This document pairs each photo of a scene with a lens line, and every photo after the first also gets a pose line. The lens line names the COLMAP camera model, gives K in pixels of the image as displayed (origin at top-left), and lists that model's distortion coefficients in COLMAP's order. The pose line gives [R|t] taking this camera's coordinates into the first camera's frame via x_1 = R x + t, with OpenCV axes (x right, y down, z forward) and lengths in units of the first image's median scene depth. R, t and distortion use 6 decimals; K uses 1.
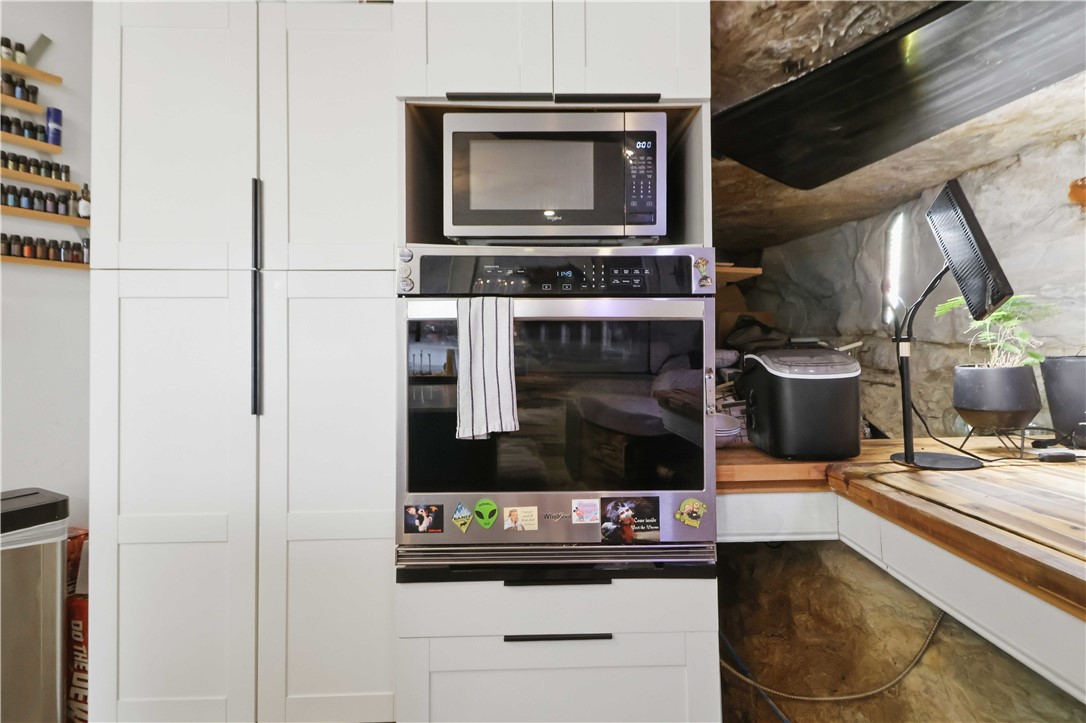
lens RADIAL K [[506.9, 0, 563.5], [0, 506.9, 360.9], [0, 0, 1]] dist [0.018256, -0.010222]
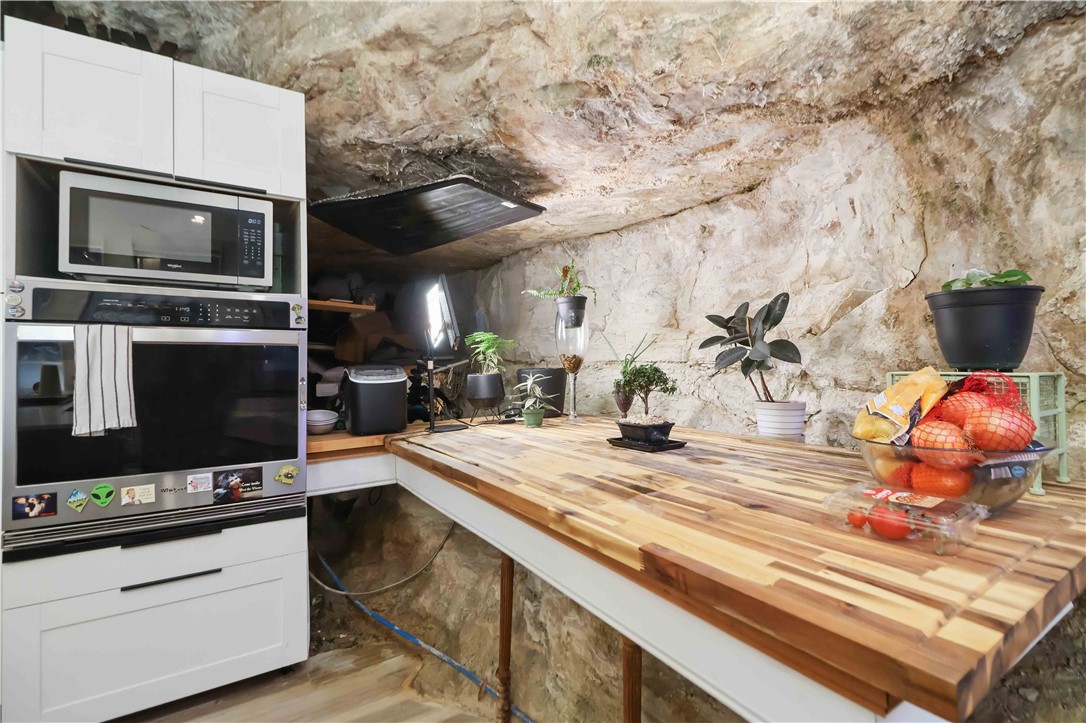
lens RADIAL K [[506.9, 0, 563.5], [0, 506.9, 360.9], [0, 0, 1]] dist [0.018256, -0.010222]
pose [[0.837505, 0.003097, 0.546421, 0.109071], [0.013513, 0.999561, -0.026377, 0.014699], [-0.546262, 0.029475, 0.837095, -0.686092]]
